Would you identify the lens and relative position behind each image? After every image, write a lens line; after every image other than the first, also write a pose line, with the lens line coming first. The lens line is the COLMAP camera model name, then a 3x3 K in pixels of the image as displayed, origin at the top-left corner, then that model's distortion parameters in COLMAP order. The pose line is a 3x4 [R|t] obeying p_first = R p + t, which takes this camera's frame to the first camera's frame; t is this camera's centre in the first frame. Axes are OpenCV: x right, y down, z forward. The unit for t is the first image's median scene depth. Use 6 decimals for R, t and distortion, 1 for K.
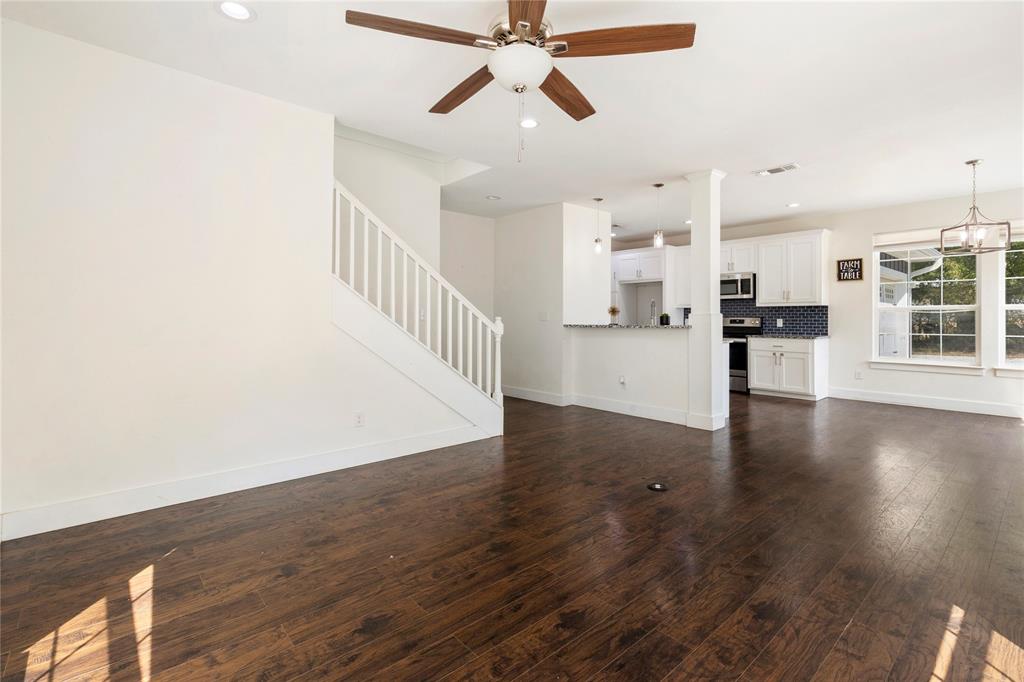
lens RADIAL K [[487.8, 0, 525.6], [0, 487.8, 326.9], [0, 0, 1]] dist [0.039861, -0.000190]
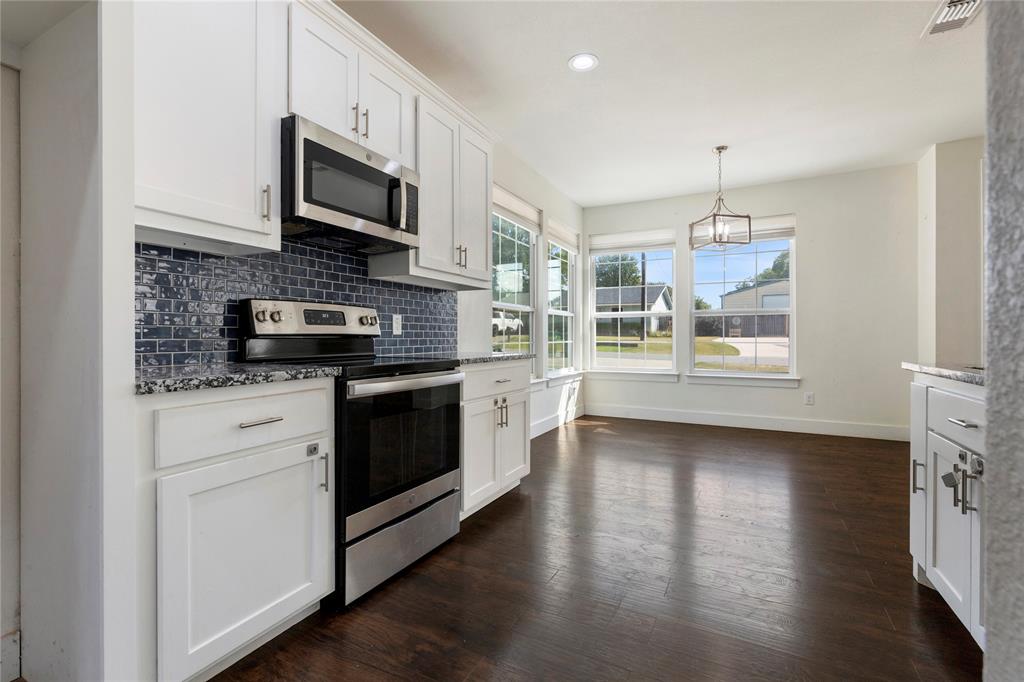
lens RADIAL K [[463.1, 0, 508.1], [0, 463.1, 337.3], [0, 0, 1]] dist [0.001267, -0.000259]
pose [[-0.324572, -0.003059, 0.945856, 0.148948], [0.013892, 0.999871, 0.008001, 0.000265], [-0.945759, 0.015736, -0.324487, 1.095699]]
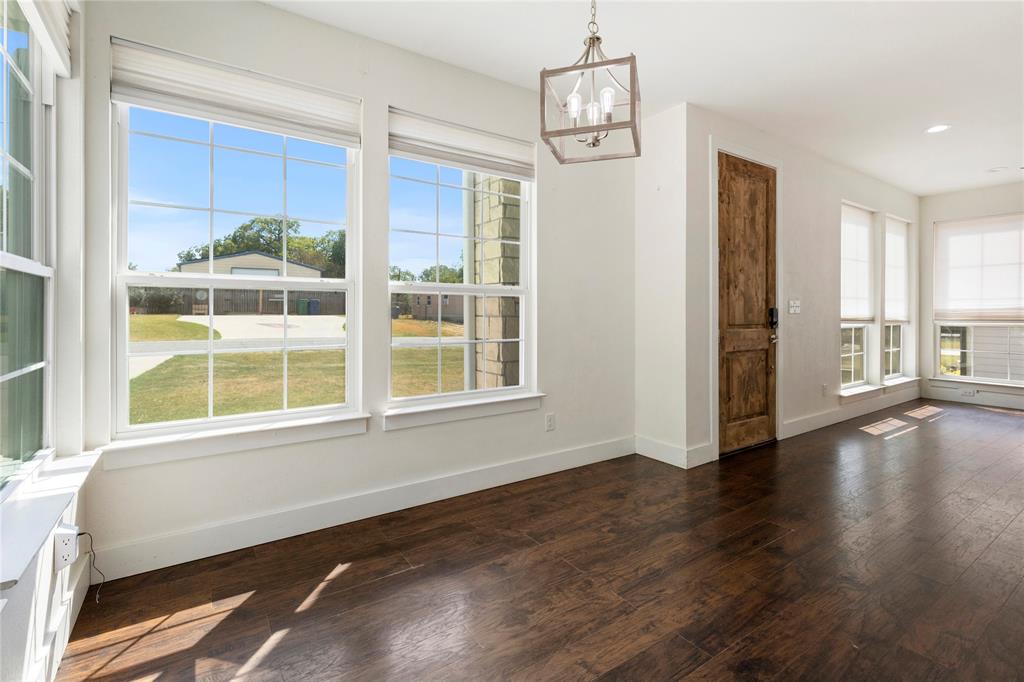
lens RADIAL K [[475.0, 0, 514.9], [0, 475.0, 309.4], [0, 0, 1]] dist [0.000440, 0.000195]
pose [[-0.987691, -0.002400, 0.156398, 0.600152], [-0.001149, 0.999967, 0.008092, -0.013457], [-0.156412, 0.007813, -0.987661, 0.931379]]
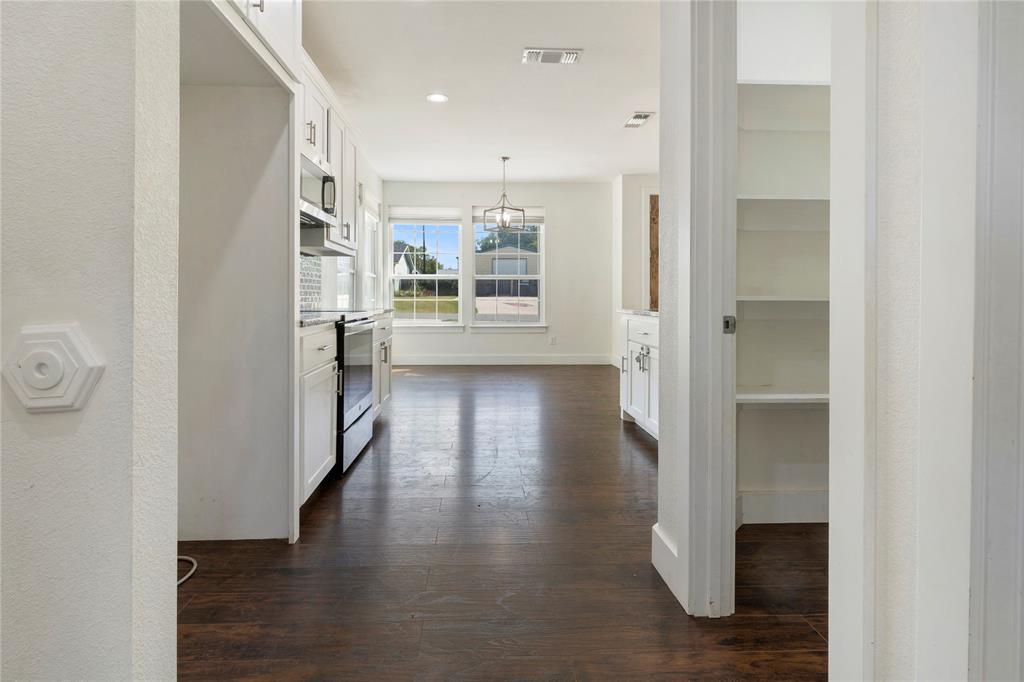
lens RADIAL K [[499.3, 0, 493.7], [0, 499.3, 295.6], [0, 0, 1]] dist [-0.001402, -0.000080]
pose [[-0.750591, -0.002396, 0.660762, 0.063202], [0.006555, 0.999917, 0.011072, -0.001736], [-0.660734, 0.012642, -0.750513, 1.302353]]
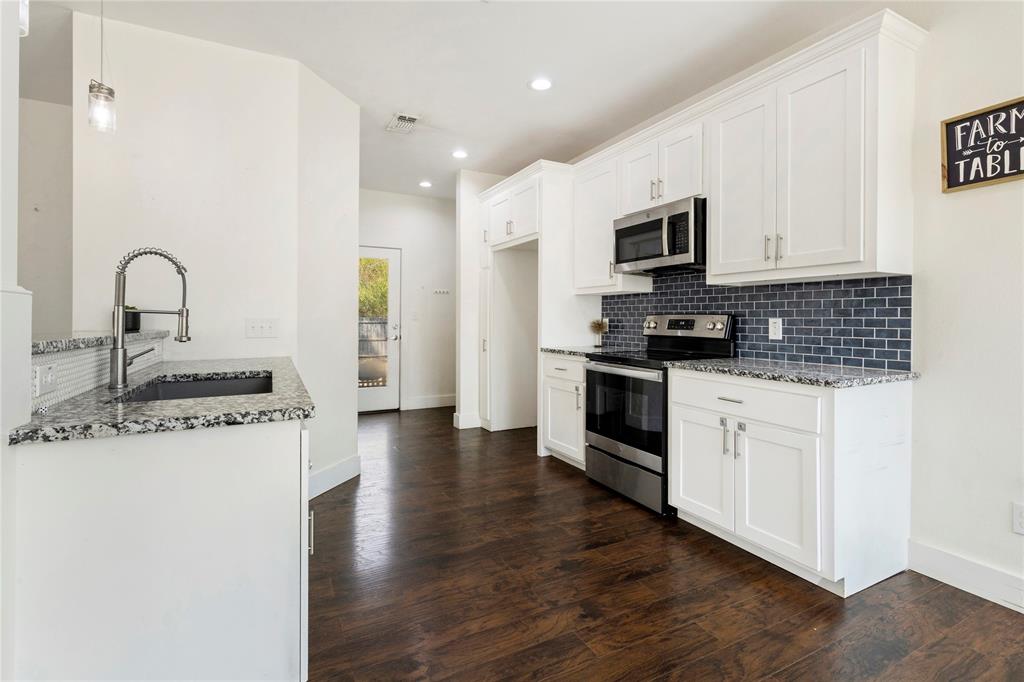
lens RADIAL K [[470.2, 0, 513.3], [0, 470.2, 329.7], [0, 0, 1]] dist [-0.001206, -0.000151]
pose [[0.959915, 0.005988, -0.280226, 0.450502], [-0.003886, 0.999960, 0.008054, -0.010006], [0.280263, -0.006642, 0.959900, 0.642351]]
